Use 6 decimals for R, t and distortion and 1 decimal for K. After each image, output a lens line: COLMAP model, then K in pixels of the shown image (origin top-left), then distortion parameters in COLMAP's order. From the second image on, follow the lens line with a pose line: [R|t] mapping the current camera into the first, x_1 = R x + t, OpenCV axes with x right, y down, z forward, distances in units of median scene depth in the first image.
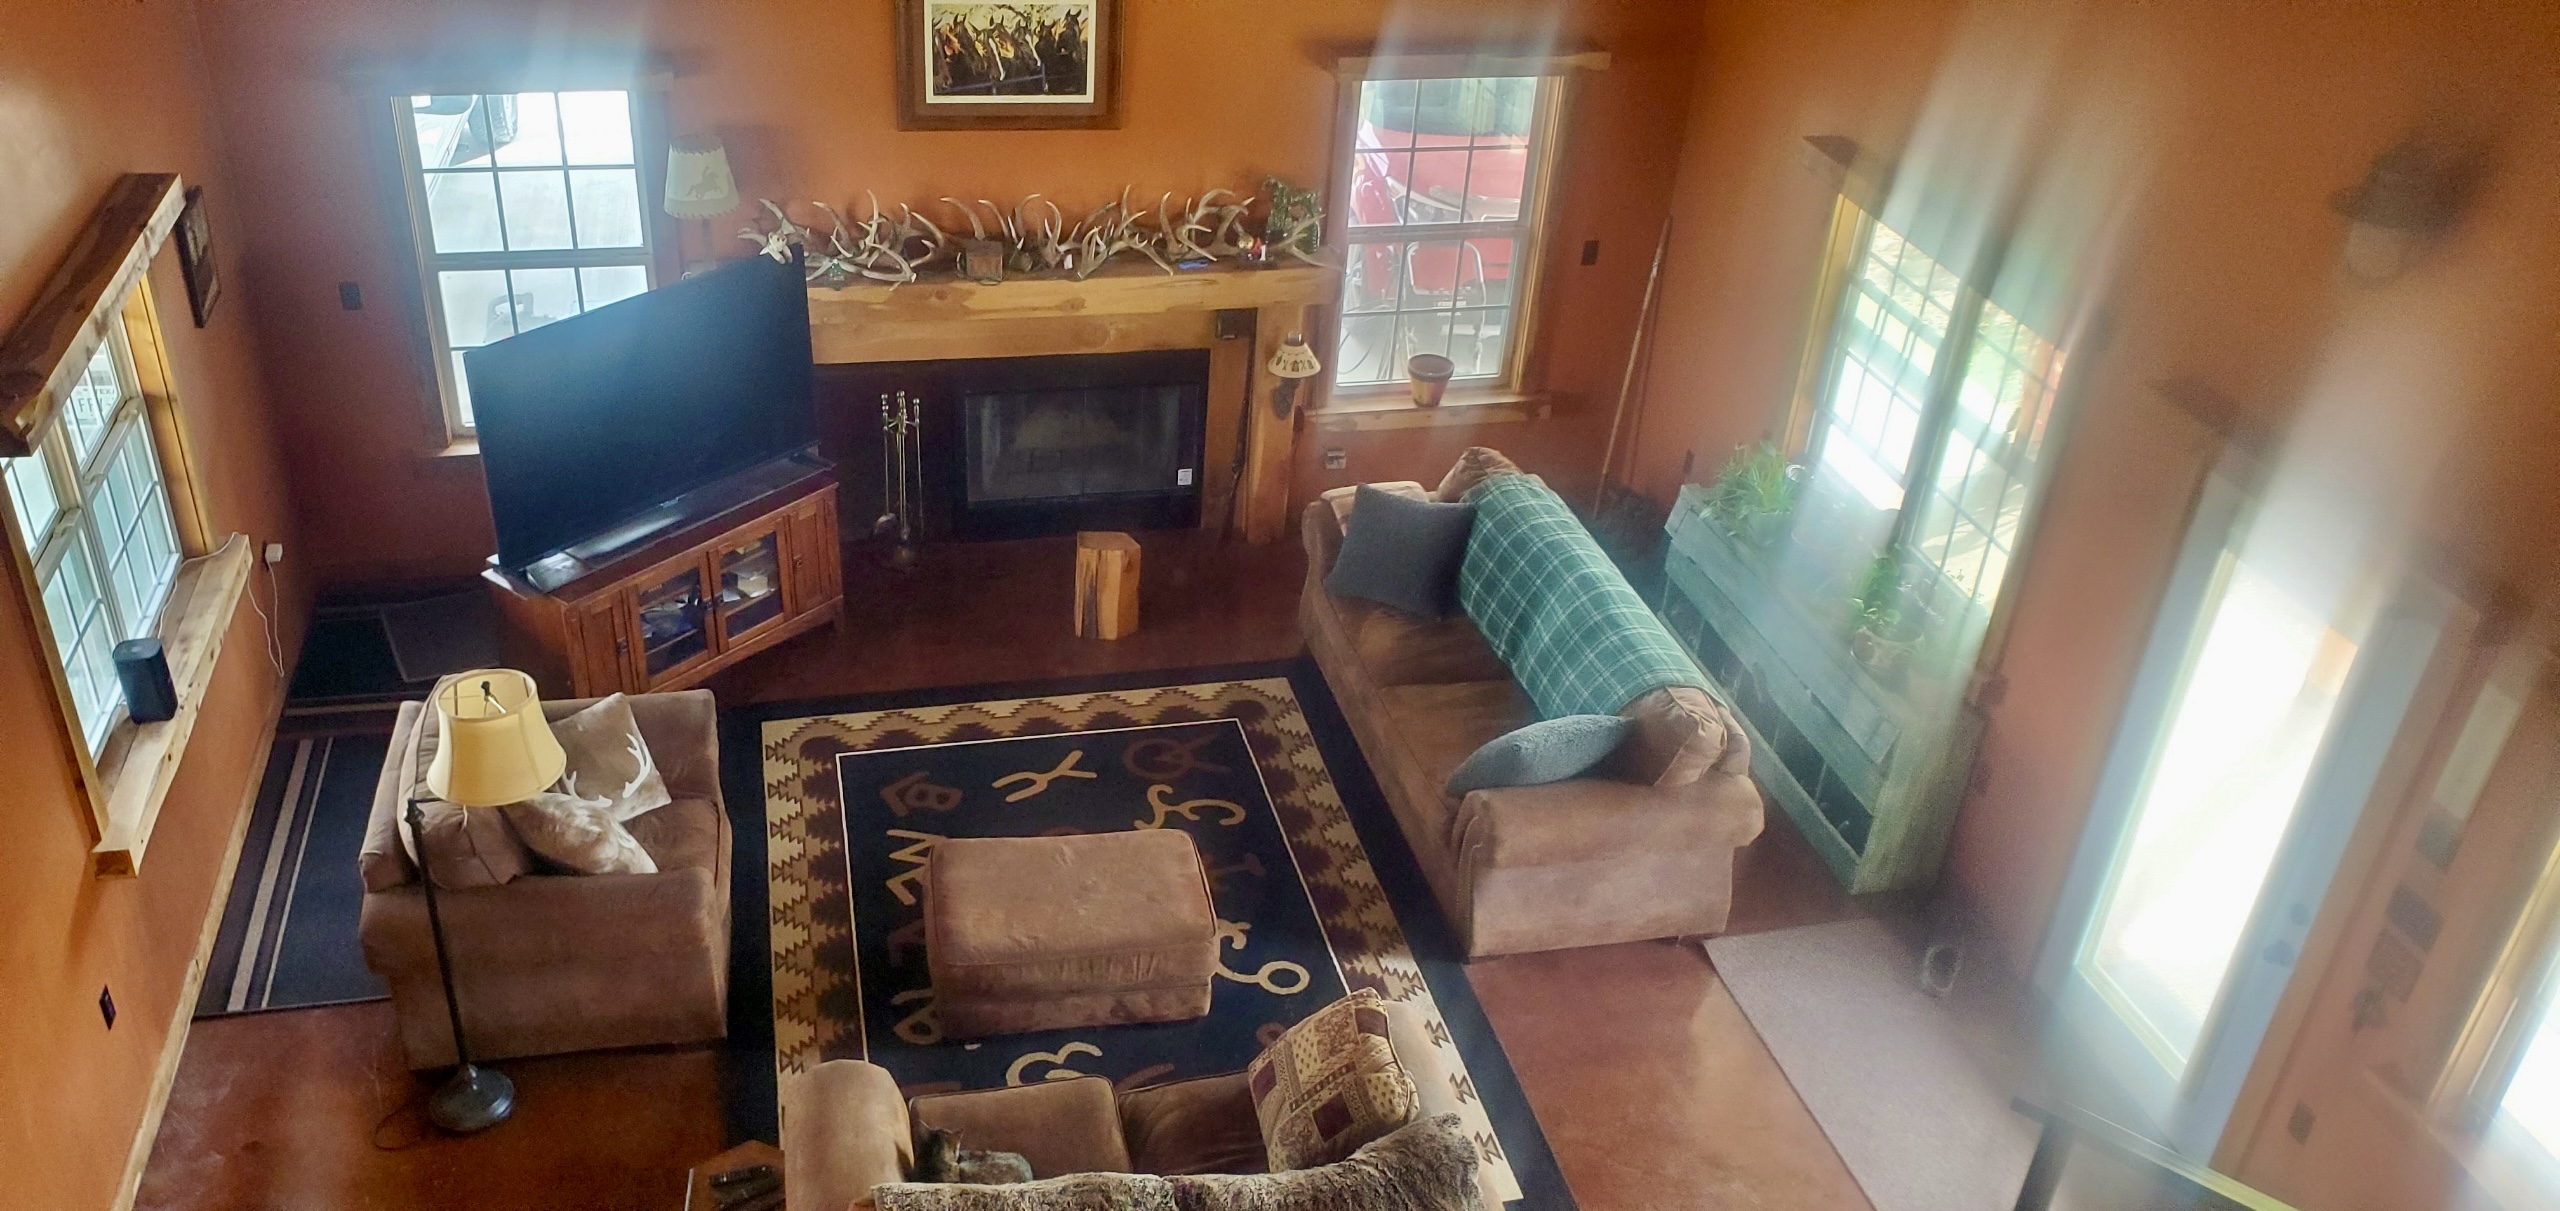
lens RADIAL K [[1725.7, 0, 1198.8], [0, 1725.7, 594.0], [0, 0, 1]] dist [-0.056073, 0.006942]
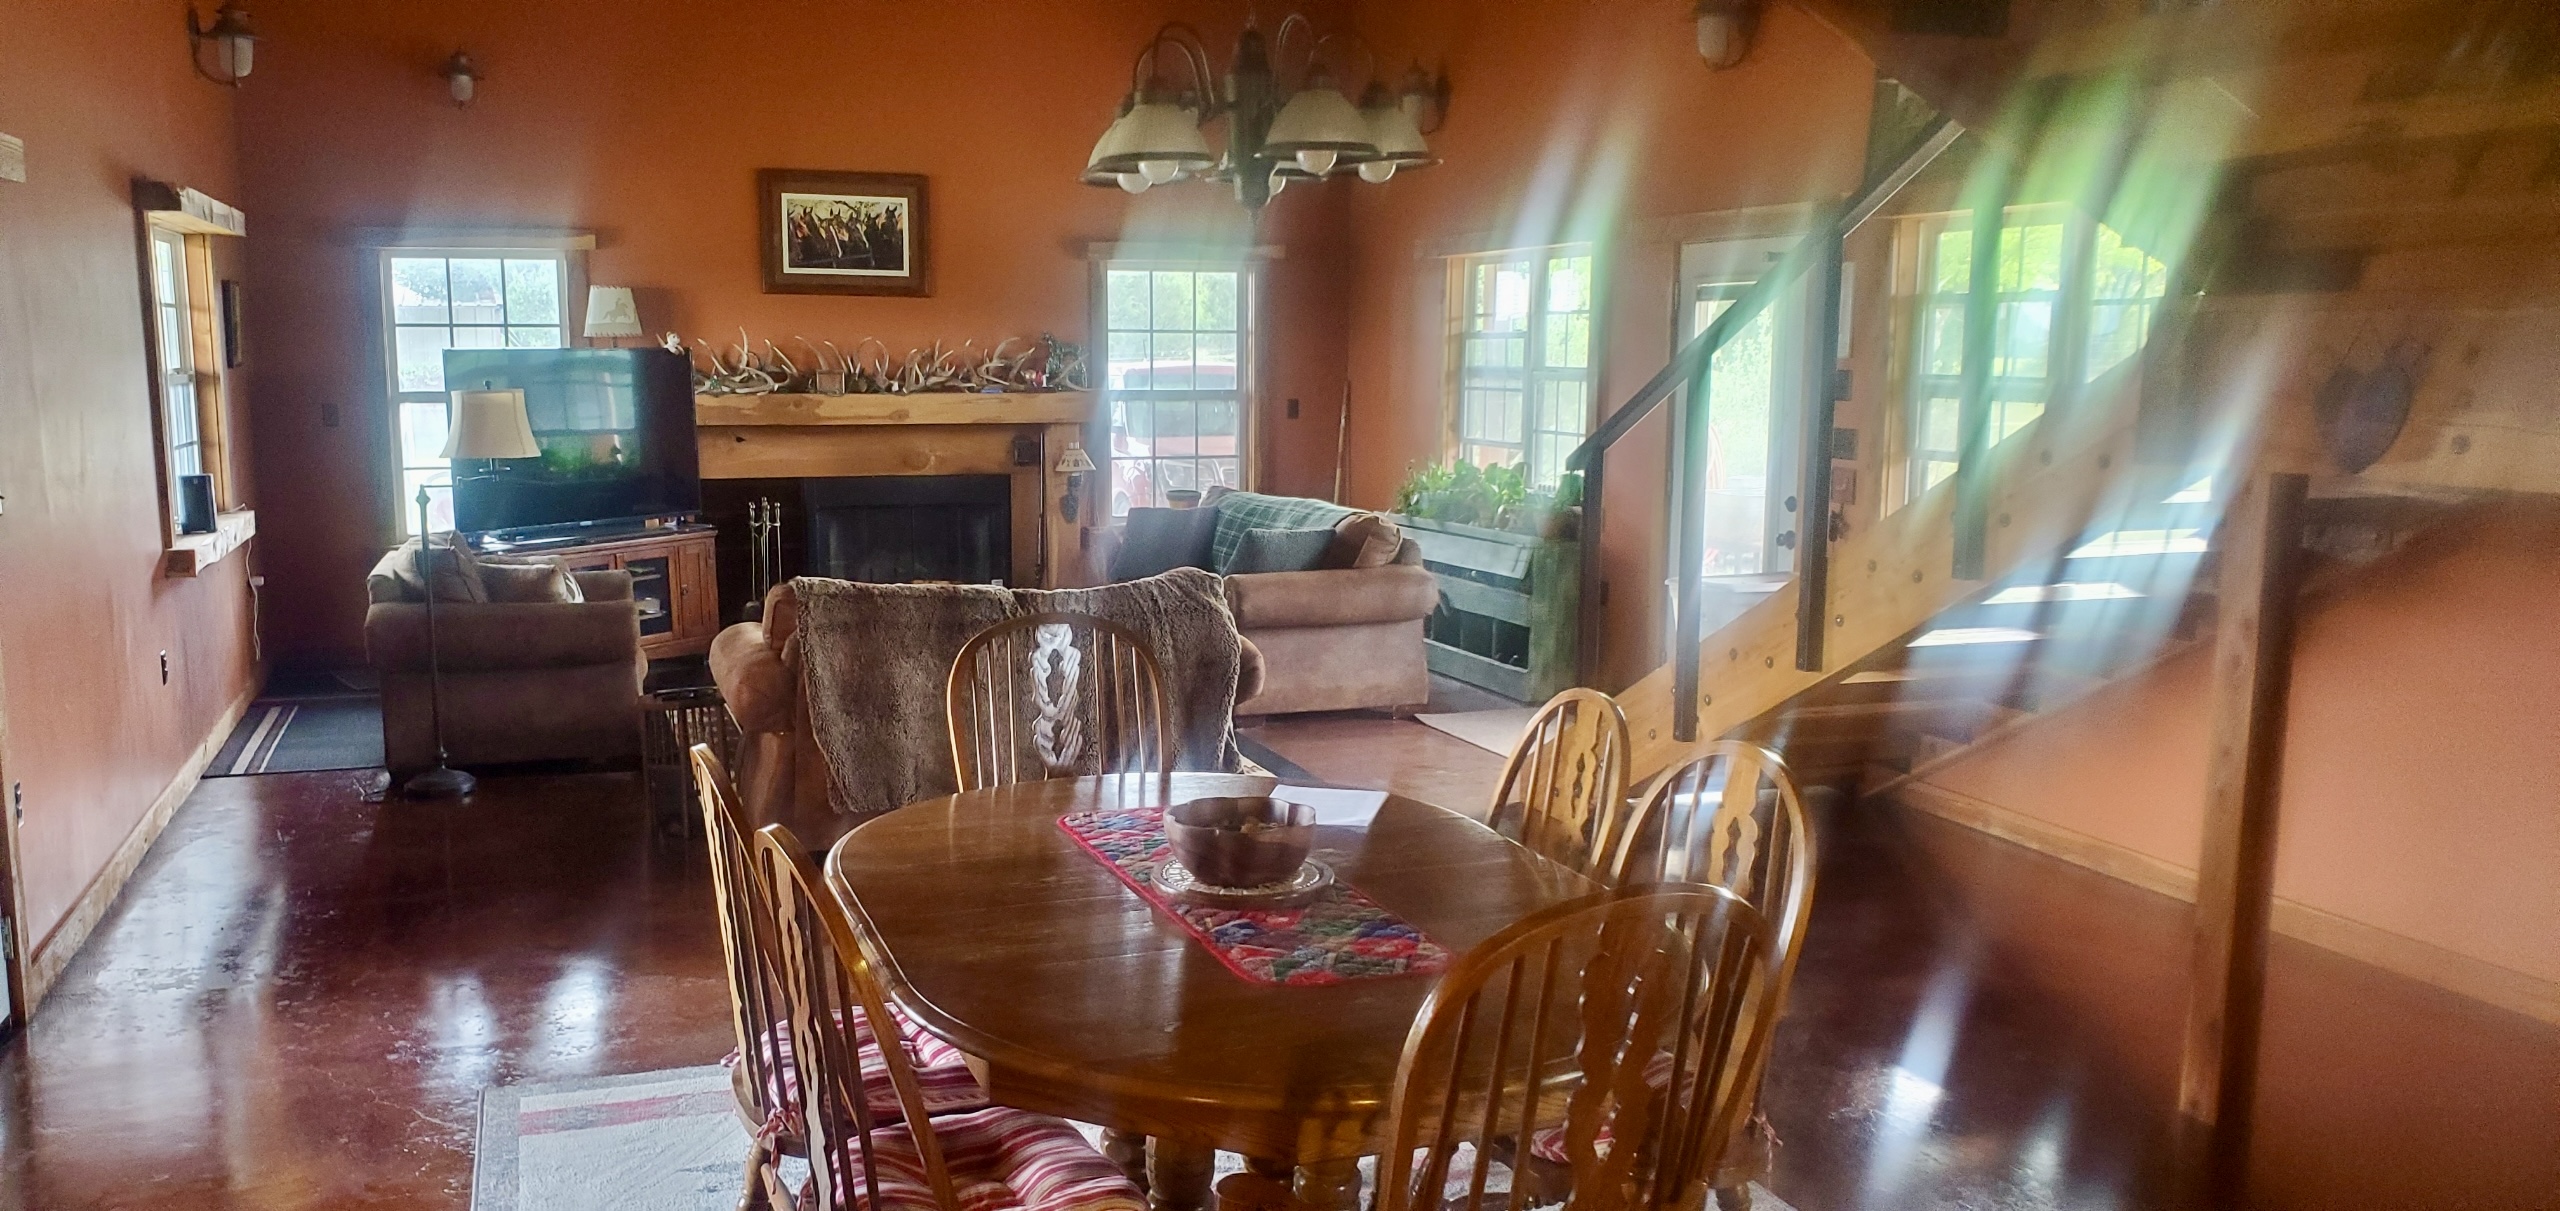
lens RADIAL K [[1725.7, 0, 1198.8], [0, 1725.7, 594.0], [0, 0, 1]] dist [-0.056073, 0.006942]
pose [[0.991149, -0.069000, 0.113411, -0.006423], [0.106672, 0.922482, -0.371008, 0.478395], [-0.079020, 0.379822, 0.921678, -0.168758]]
